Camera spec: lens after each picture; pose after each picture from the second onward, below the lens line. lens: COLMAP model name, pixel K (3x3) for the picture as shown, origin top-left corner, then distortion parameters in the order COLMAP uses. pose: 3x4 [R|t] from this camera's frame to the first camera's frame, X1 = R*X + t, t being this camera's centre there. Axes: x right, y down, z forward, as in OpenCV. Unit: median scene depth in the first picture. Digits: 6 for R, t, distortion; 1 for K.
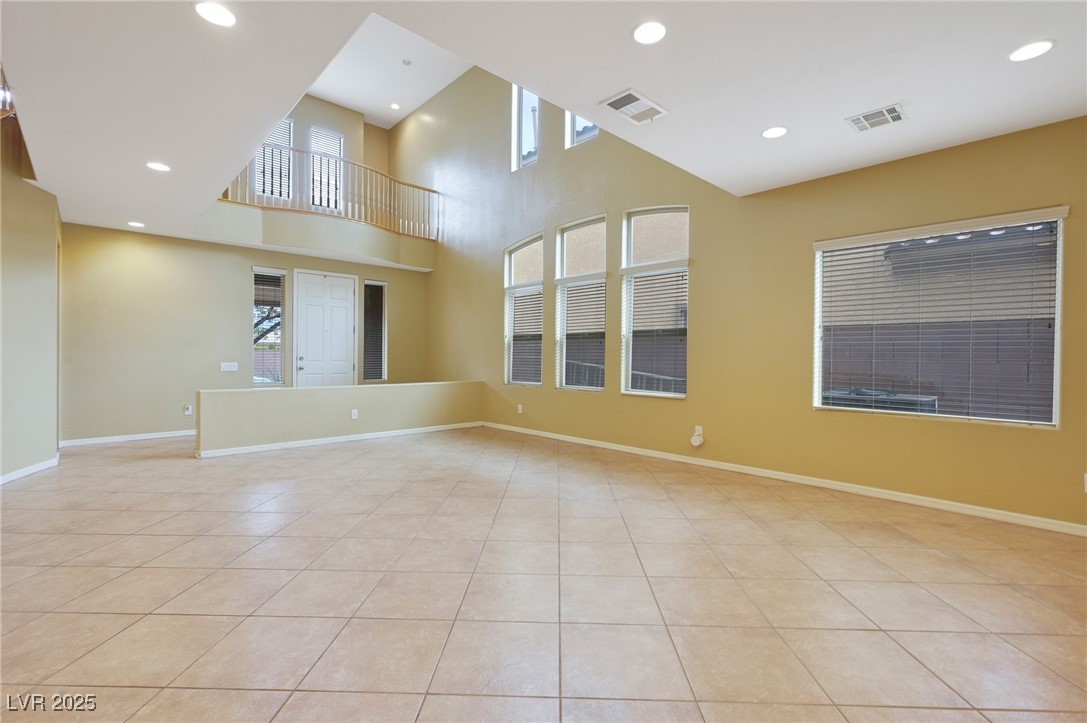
lens RADIAL K [[483.9, 0, 555.3], [0, 483.9, 355.9], [0, 0, 1]] dist [-0.000825, -0.002489]
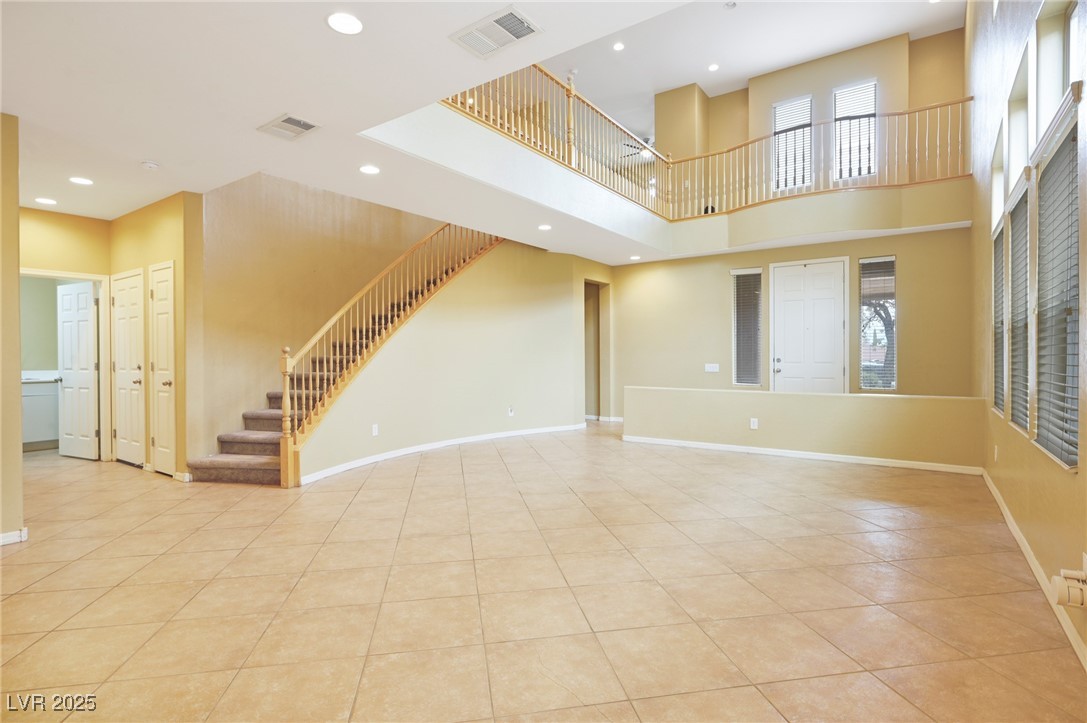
lens RADIAL K [[542.6, 0, 538.1], [0, 542.6, 360.4], [0, 0, 1]] dist [-0.011530, -0.000745]
pose [[0.187410, -0.000124, -0.982282, 0.479670], [0.006607, 0.999978, 0.001134, 0.001889], [0.982260, -0.006702, 0.187406, 0.428389]]
